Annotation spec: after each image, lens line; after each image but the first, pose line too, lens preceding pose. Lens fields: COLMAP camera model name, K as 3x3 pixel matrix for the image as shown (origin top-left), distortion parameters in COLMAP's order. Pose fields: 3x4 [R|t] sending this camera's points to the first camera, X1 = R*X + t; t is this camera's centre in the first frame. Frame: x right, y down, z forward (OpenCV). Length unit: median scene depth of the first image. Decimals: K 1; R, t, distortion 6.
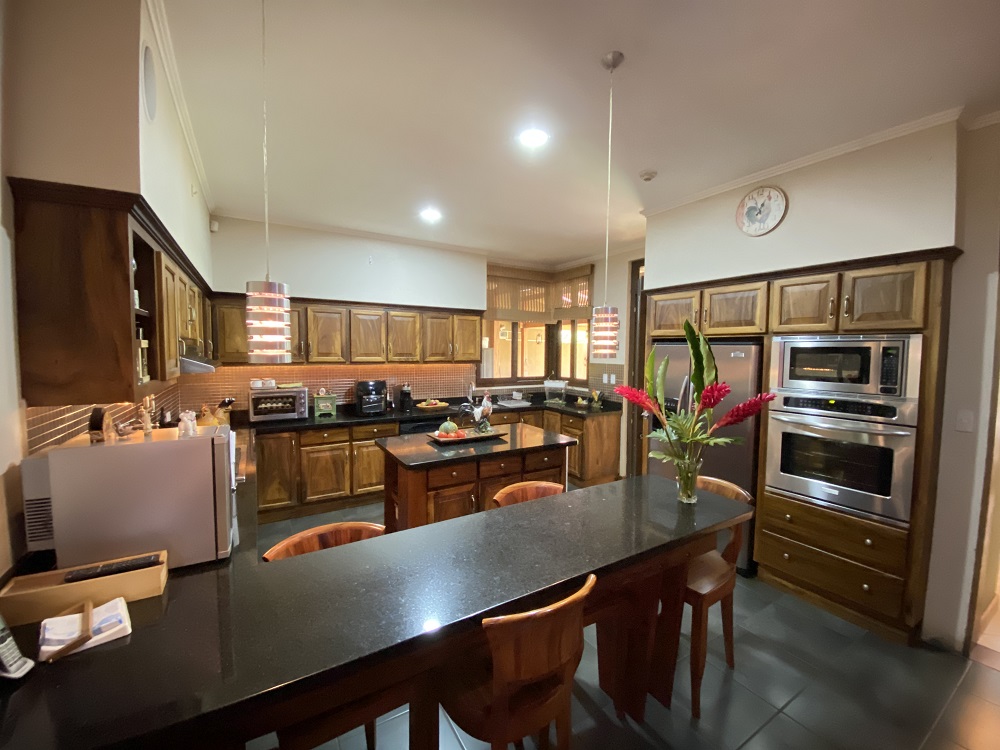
lens RADIAL K [[406.3, 0, 500.0], [0, 406.3, 375.0], [0, 0, 1]] dist [0.028545, -0.021046]
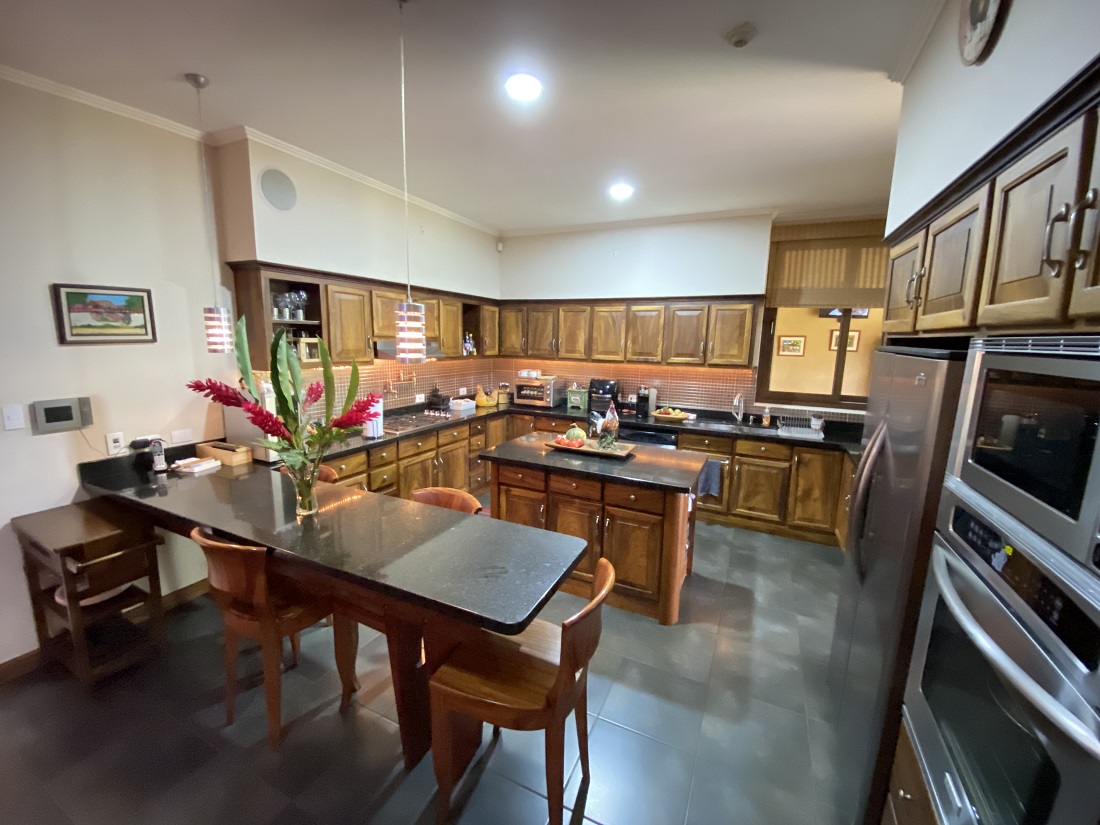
lens RADIAL K [[446.9, 0, 550.0], [0, 446.9, 412.5], [0, 0, 1]] dist [0.028545, -0.021046]
pose [[0.544518, 0.143934, -0.826307, 0.514819], [-0.070982, 0.989539, 0.125592, -0.033233], [0.835740, -0.009734, 0.549039, 0.299232]]
